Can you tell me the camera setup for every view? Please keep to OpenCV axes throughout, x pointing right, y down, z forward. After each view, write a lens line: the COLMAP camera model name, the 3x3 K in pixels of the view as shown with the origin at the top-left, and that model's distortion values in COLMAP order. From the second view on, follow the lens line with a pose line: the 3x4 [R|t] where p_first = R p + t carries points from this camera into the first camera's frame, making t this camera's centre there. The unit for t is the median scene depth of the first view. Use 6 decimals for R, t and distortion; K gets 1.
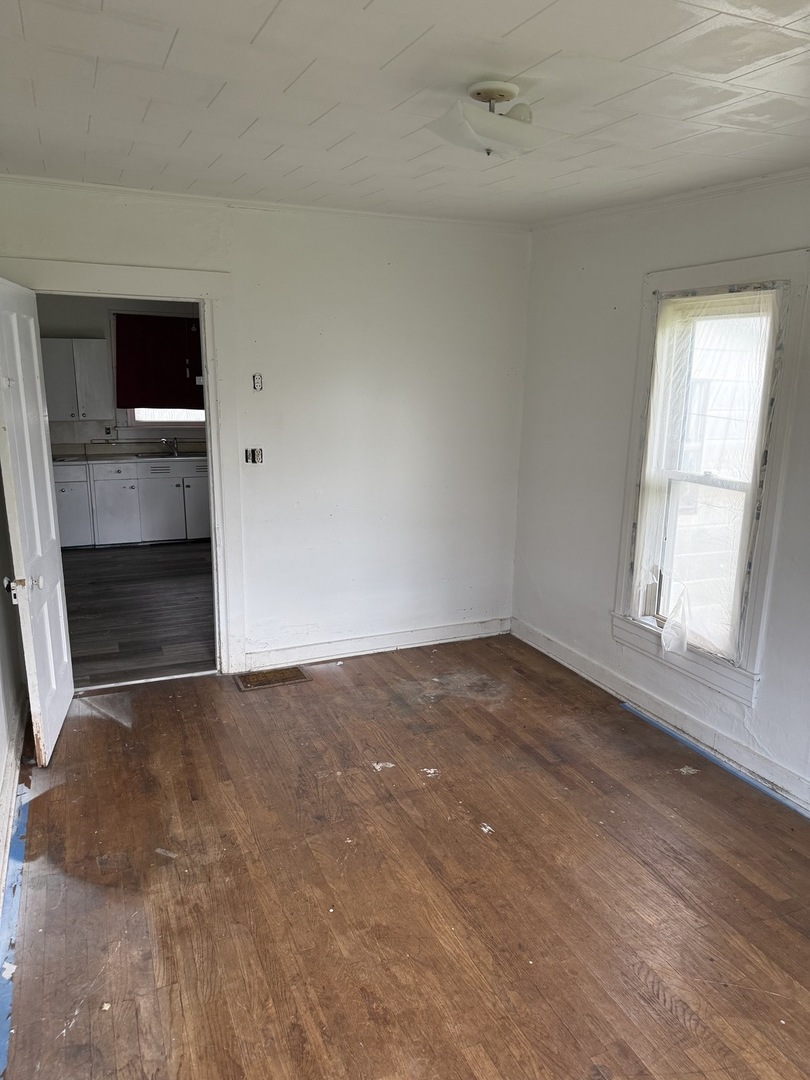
lens RADIAL K [[765.1, 0, 406.1], [0, 765.1, 541.5], [0, 0, 1]] dist [0.078662, -0.010501]
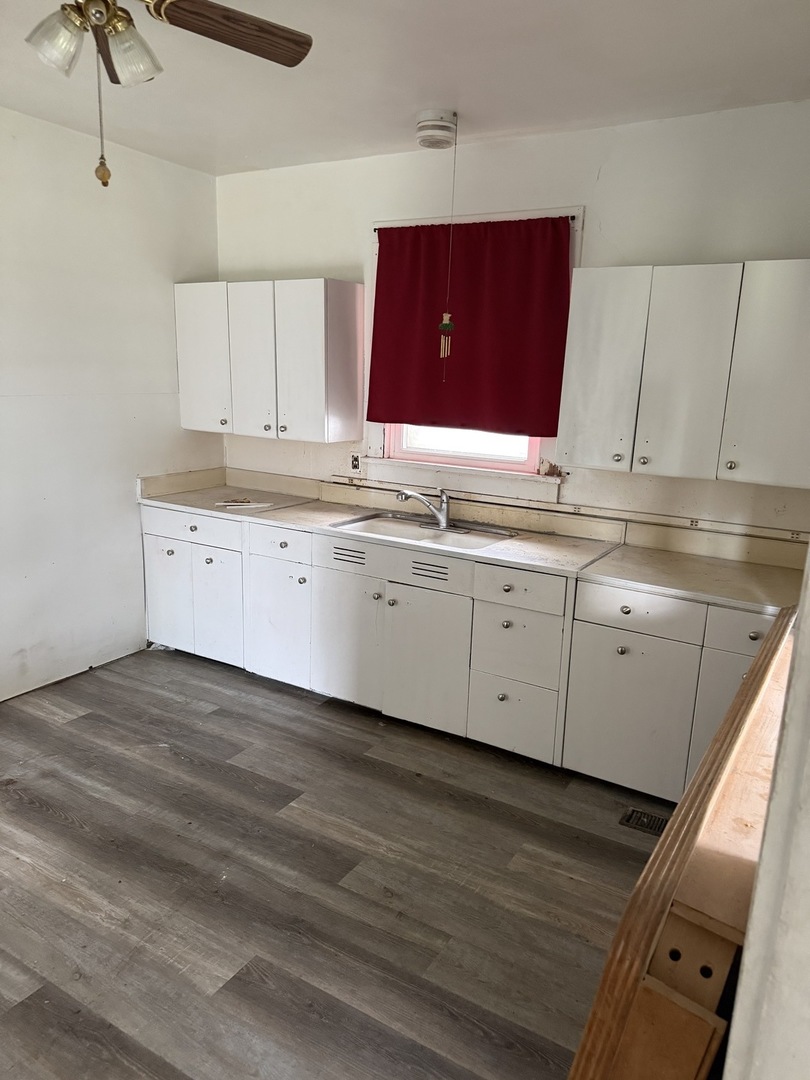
lens RADIAL K [[765.1, 0, 407.4], [0, 765.1, 543.1], [0, 0, 1]] dist [0.078662, -0.010501]
pose [[0.577369, 0.191128, -0.793798, 0.059106], [-0.211868, 0.973985, 0.080410, -0.138689], [0.788516, 0.121754, 0.602843, 0.722026]]
